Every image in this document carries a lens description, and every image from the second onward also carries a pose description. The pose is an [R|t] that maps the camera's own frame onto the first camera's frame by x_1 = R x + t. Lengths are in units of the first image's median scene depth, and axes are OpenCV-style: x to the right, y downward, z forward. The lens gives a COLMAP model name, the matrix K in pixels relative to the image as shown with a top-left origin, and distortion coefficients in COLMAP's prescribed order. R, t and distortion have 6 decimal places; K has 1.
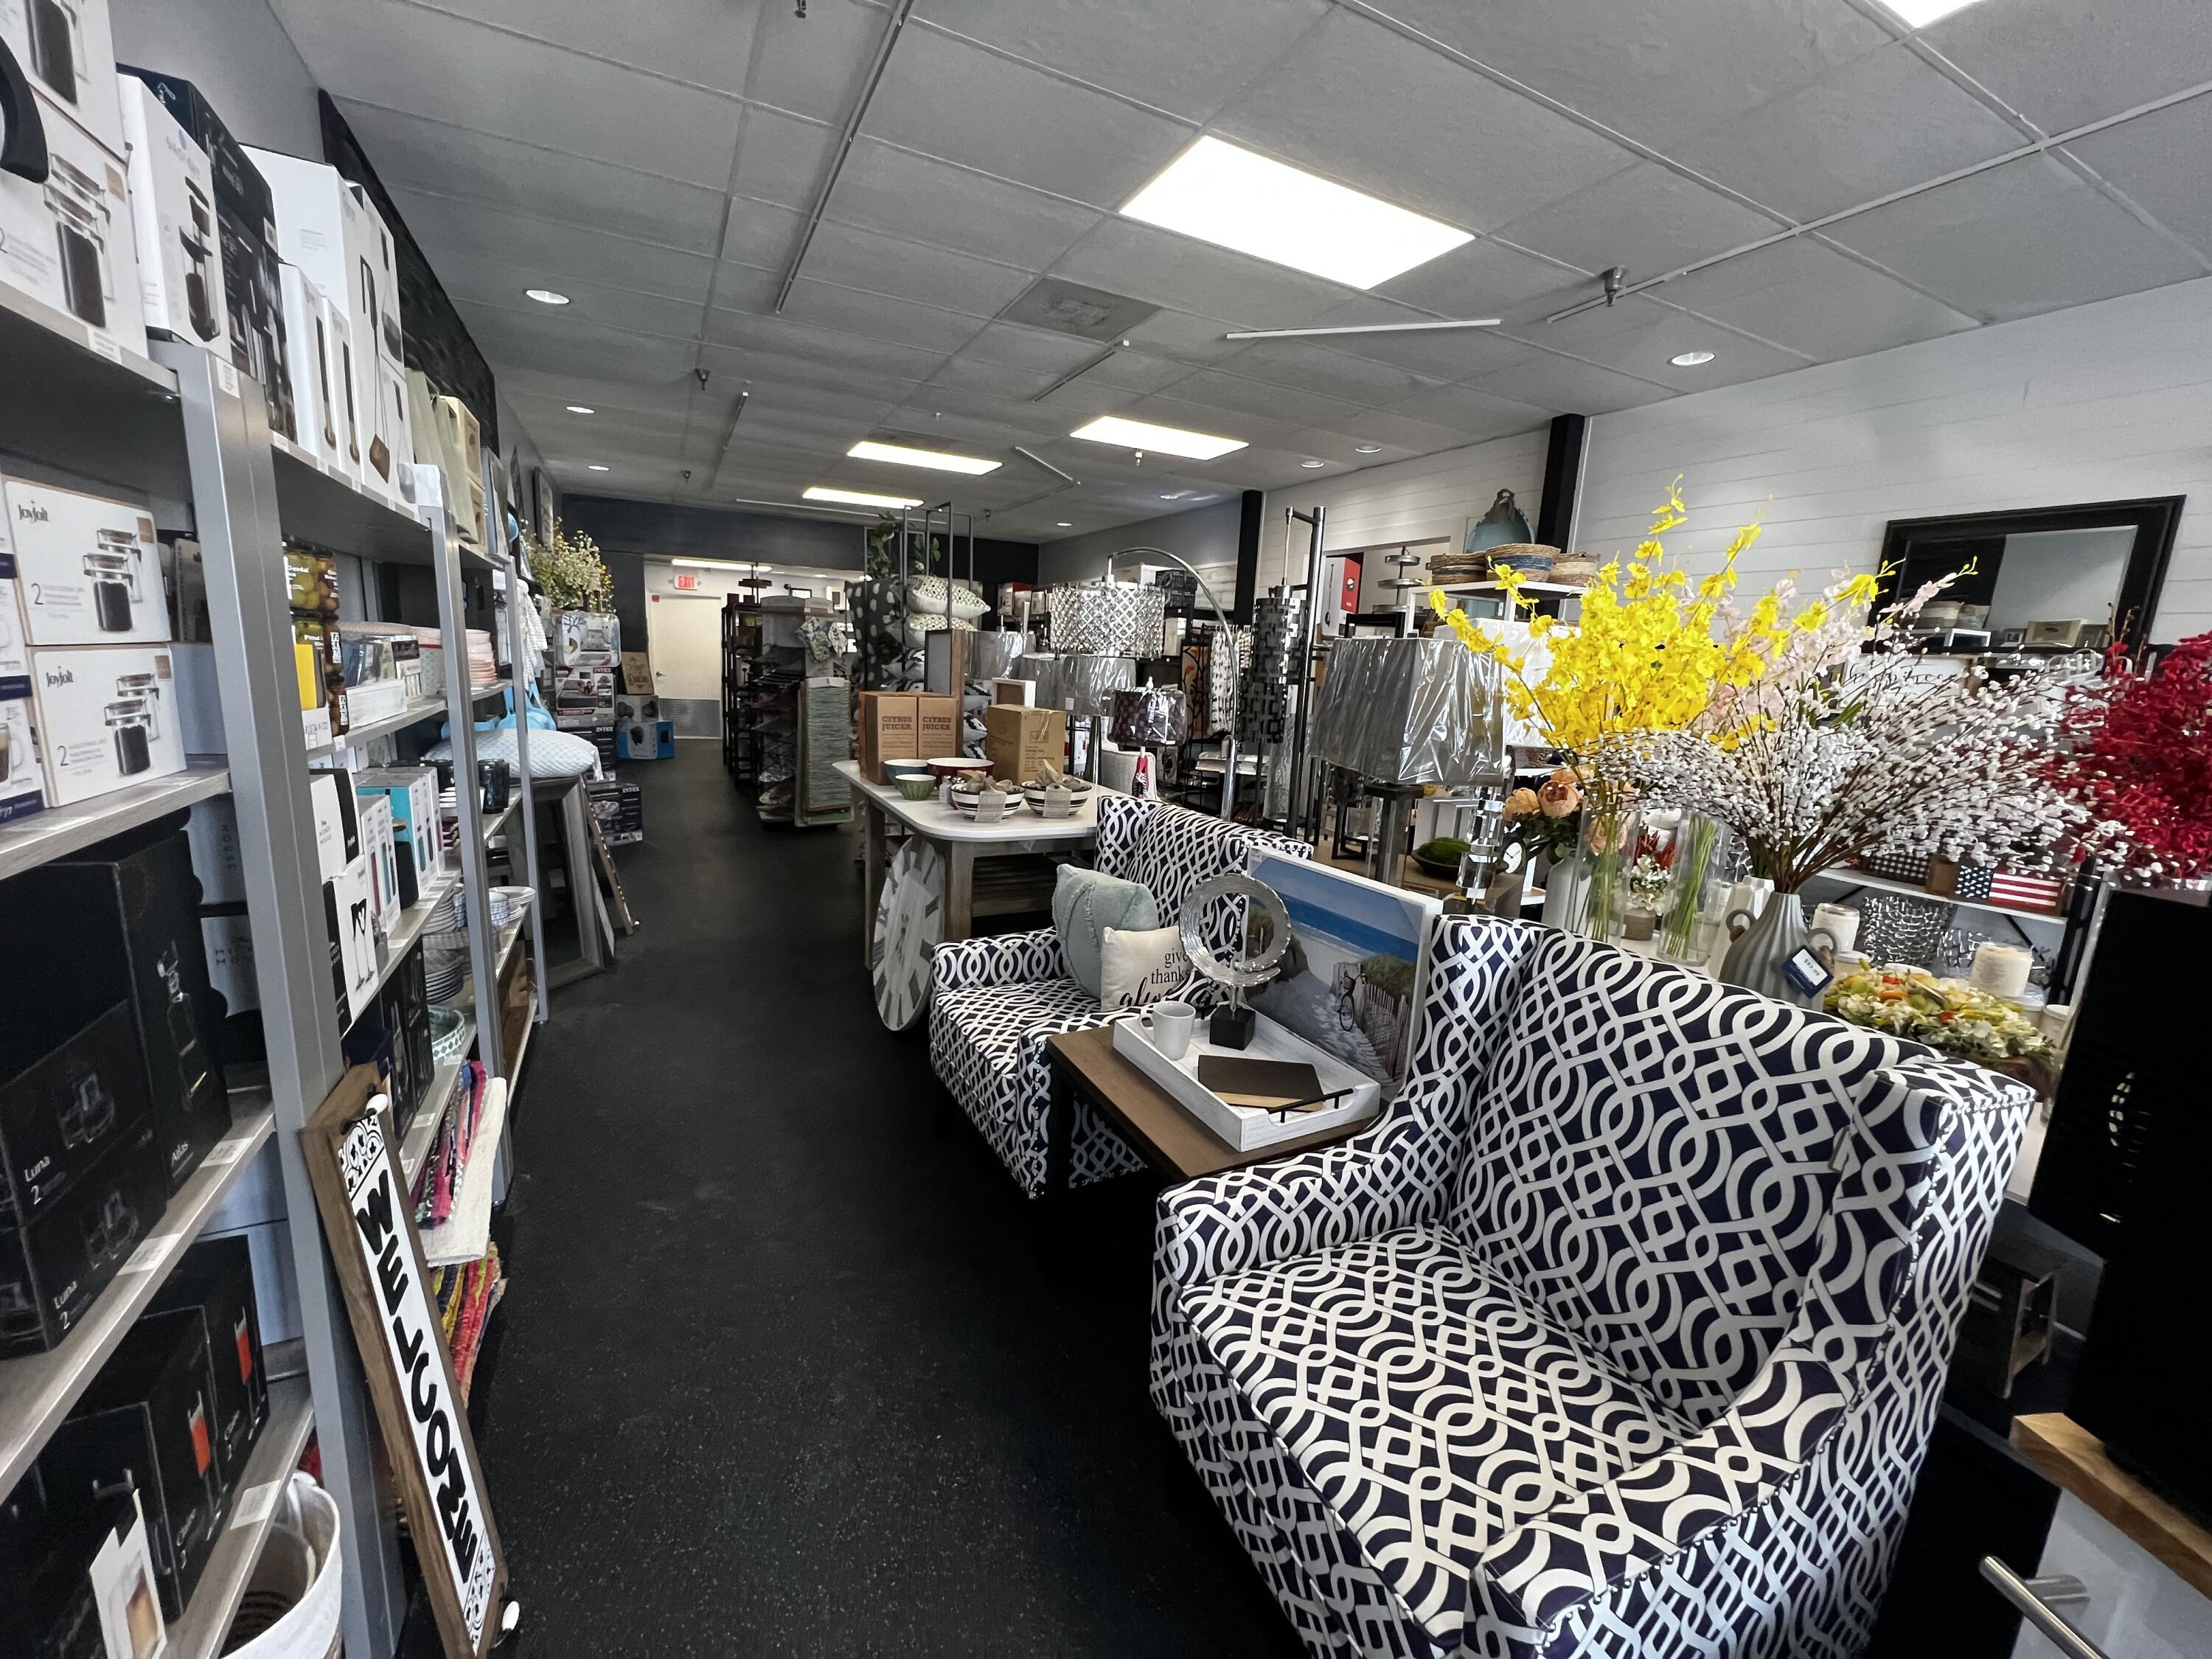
lens RADIAL K [[890.1, 0, 1105.8], [0, 890.1, 827.6], [0, 0, 1]] dist [0.001260, -0.000522]
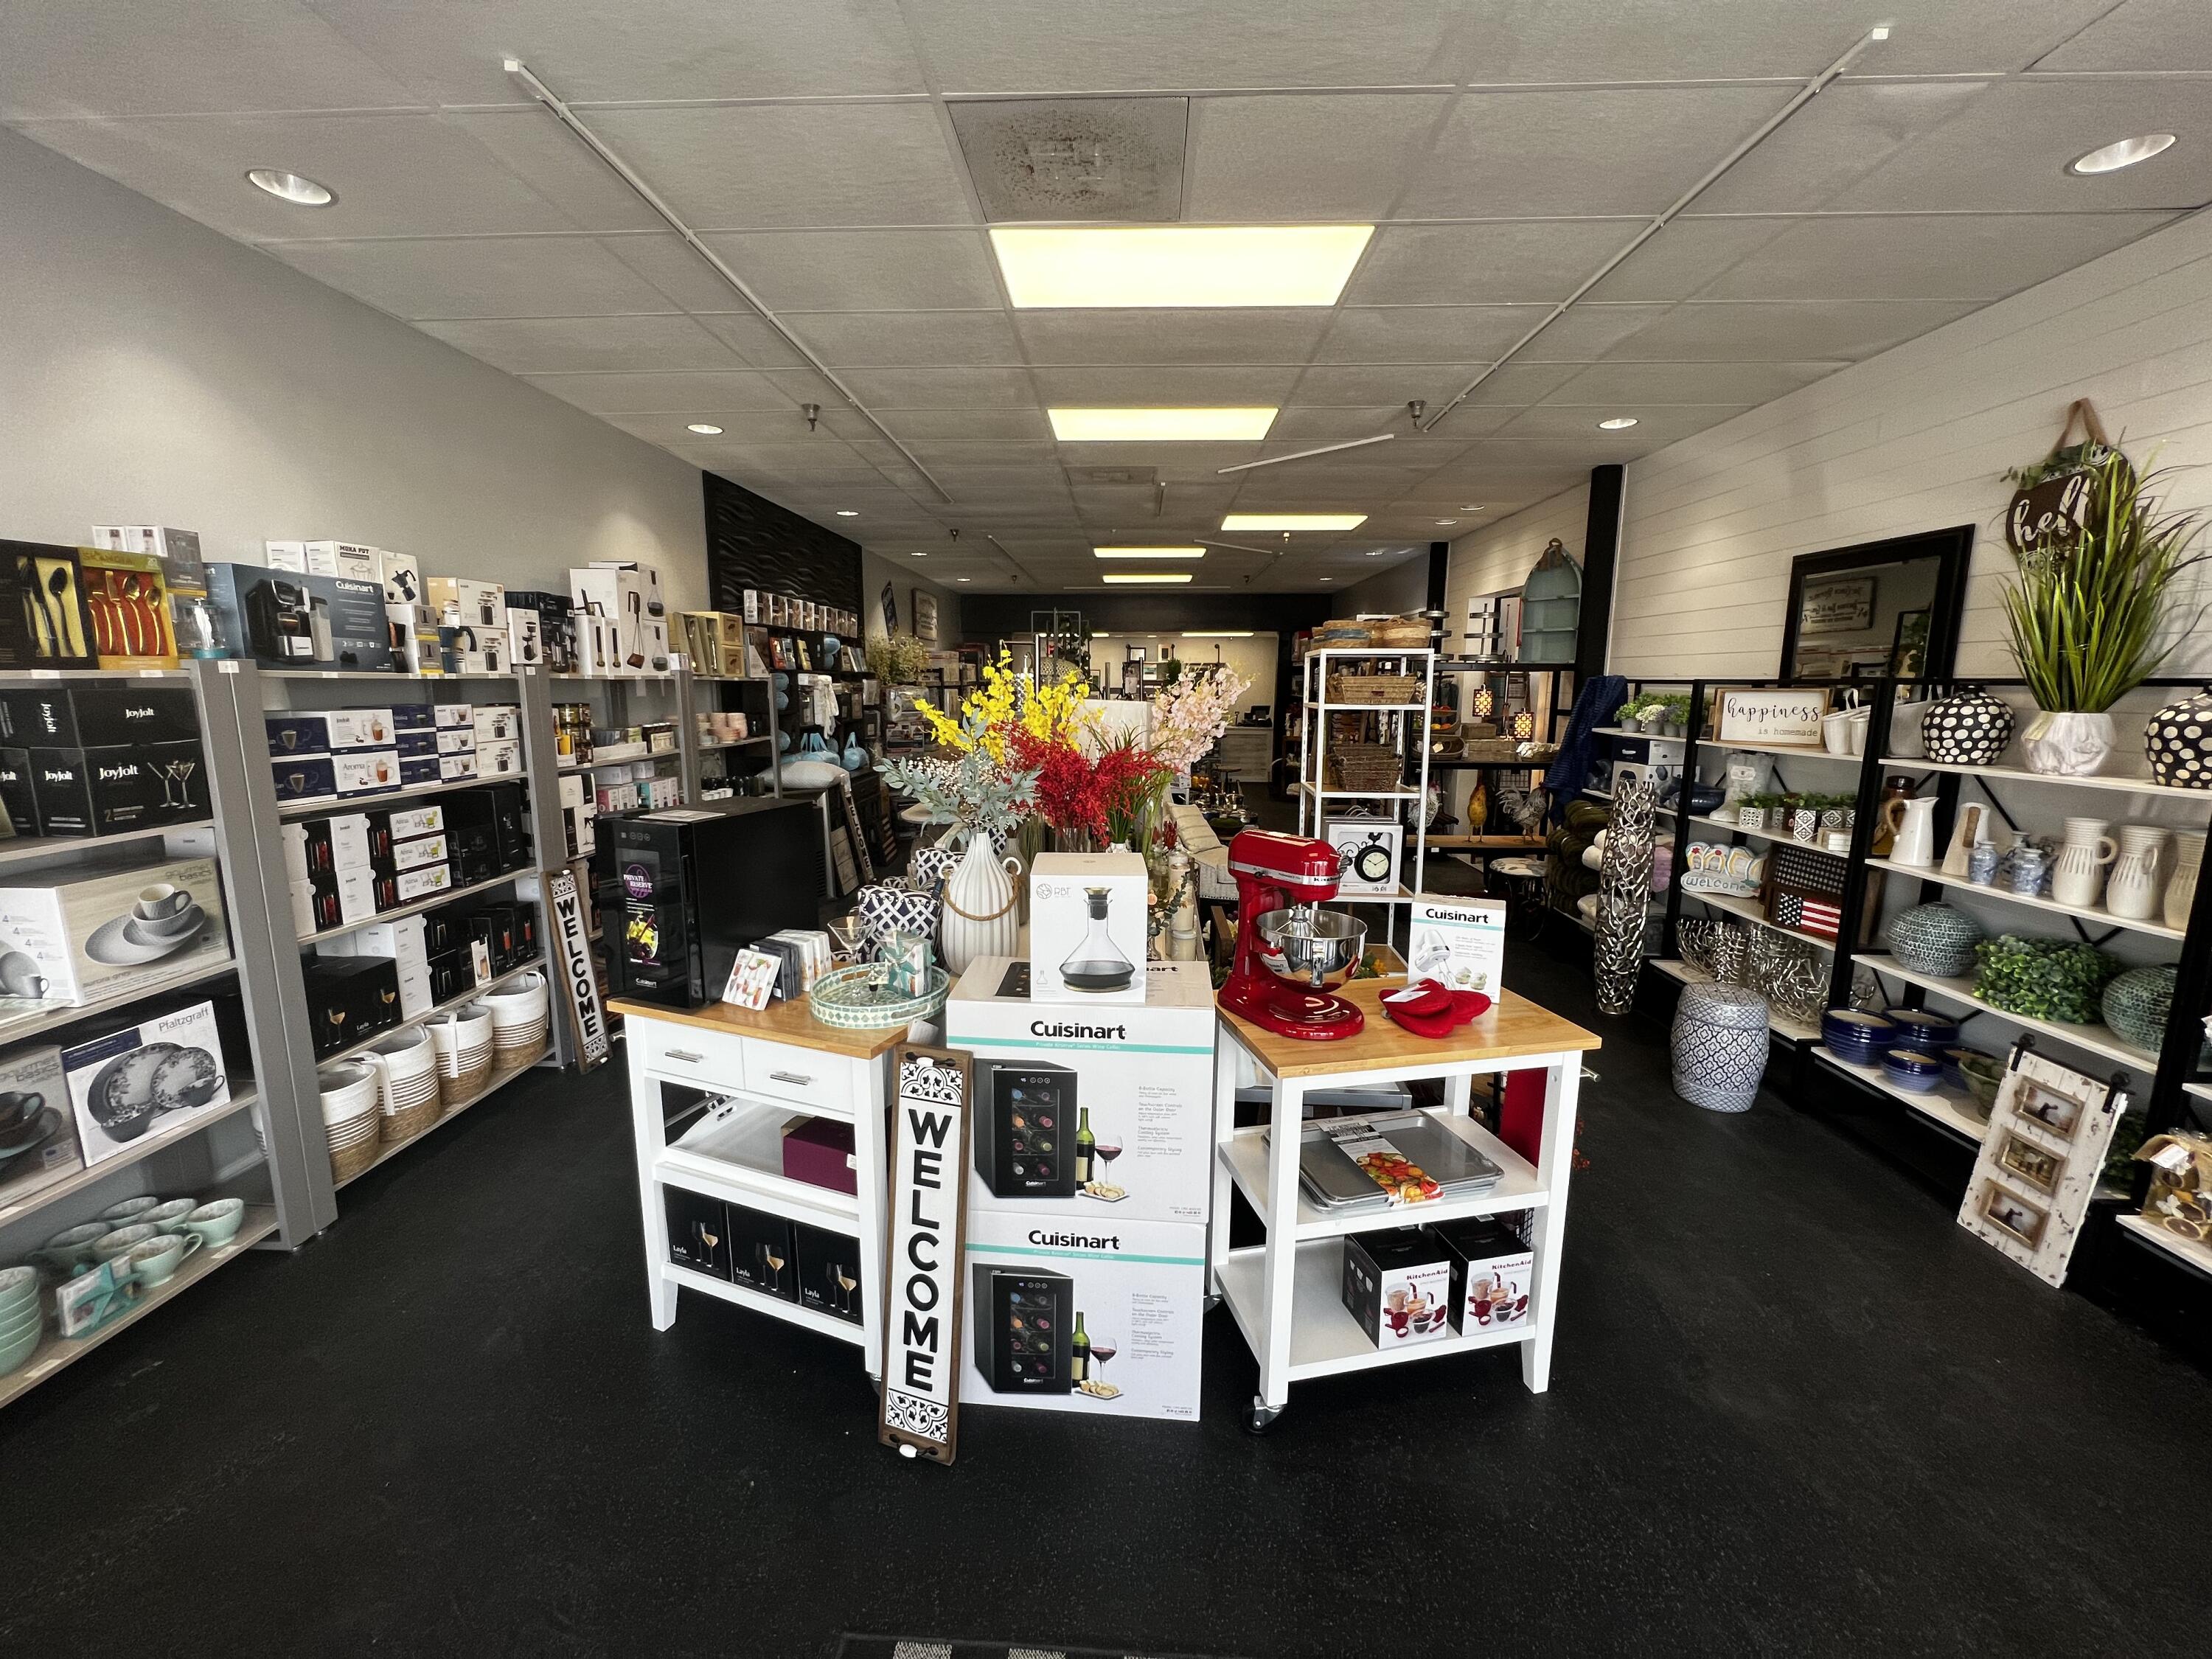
lens RADIAL K [[890.1, 0, 1095.4], [0, 890.1, 828.6], [0, 0, 1]] dist [0.001260, -0.000522]
pose [[0.870536, 0.036577, -0.490744, 0.786229], [-0.054385, 0.998276, -0.022069, 0.034716], [0.489091, 0.045901, 0.871024, -0.292694]]
